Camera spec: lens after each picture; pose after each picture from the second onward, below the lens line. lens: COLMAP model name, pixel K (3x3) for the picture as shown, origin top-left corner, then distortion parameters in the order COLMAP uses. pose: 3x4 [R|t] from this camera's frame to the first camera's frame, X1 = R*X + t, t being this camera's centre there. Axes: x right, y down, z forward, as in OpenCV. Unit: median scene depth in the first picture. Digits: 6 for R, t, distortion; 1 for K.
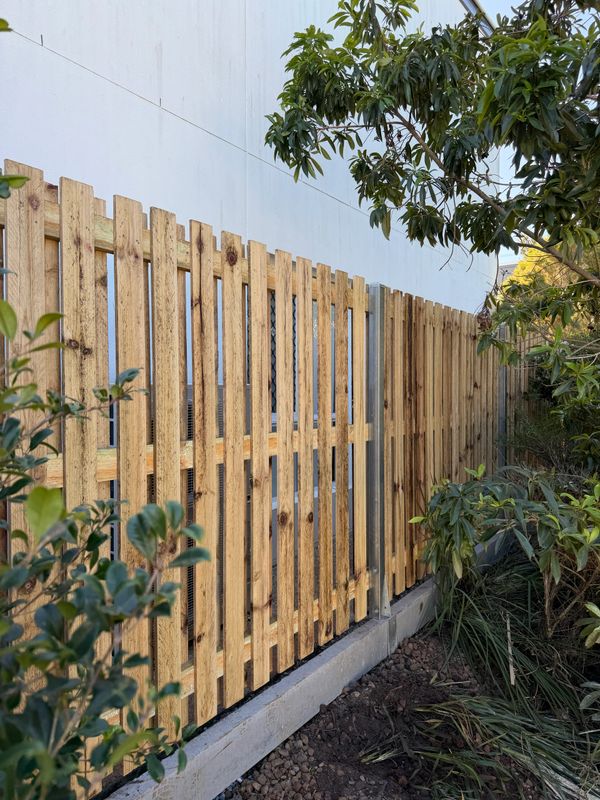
lens RADIAL K [[597.8, 0, 300.0], [0, 597.8, 400.0], [0, 0, 1]] dist [0.011504, -0.009088]
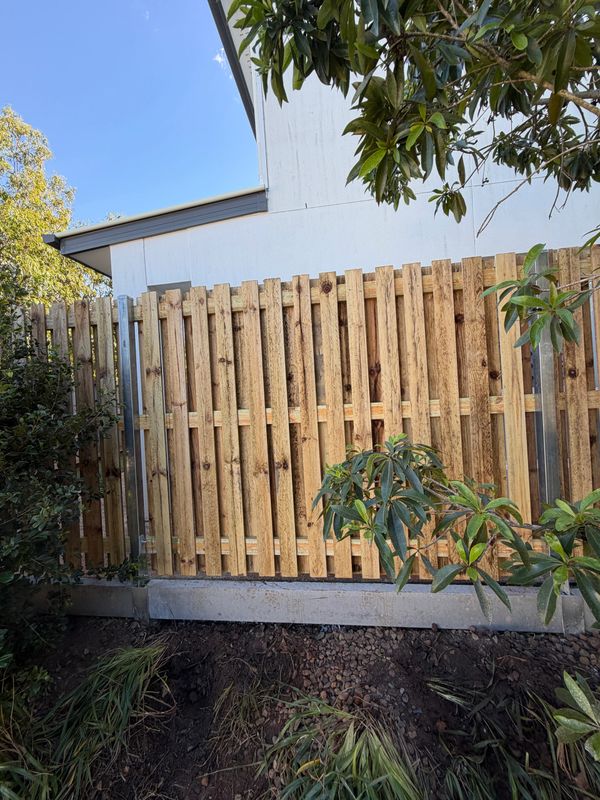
lens RADIAL K [[324.5, 0, 299.7], [0, 324.5, 389.4], [0, 0, 1]] dist [-0.035995, 0.000105]
pose [[0.414078, -0.020774, -0.910004, 0.595770], [0.043246, 0.999060, -0.003129, 0.021117], [0.909214, -0.038058, 0.414587, 0.572984]]
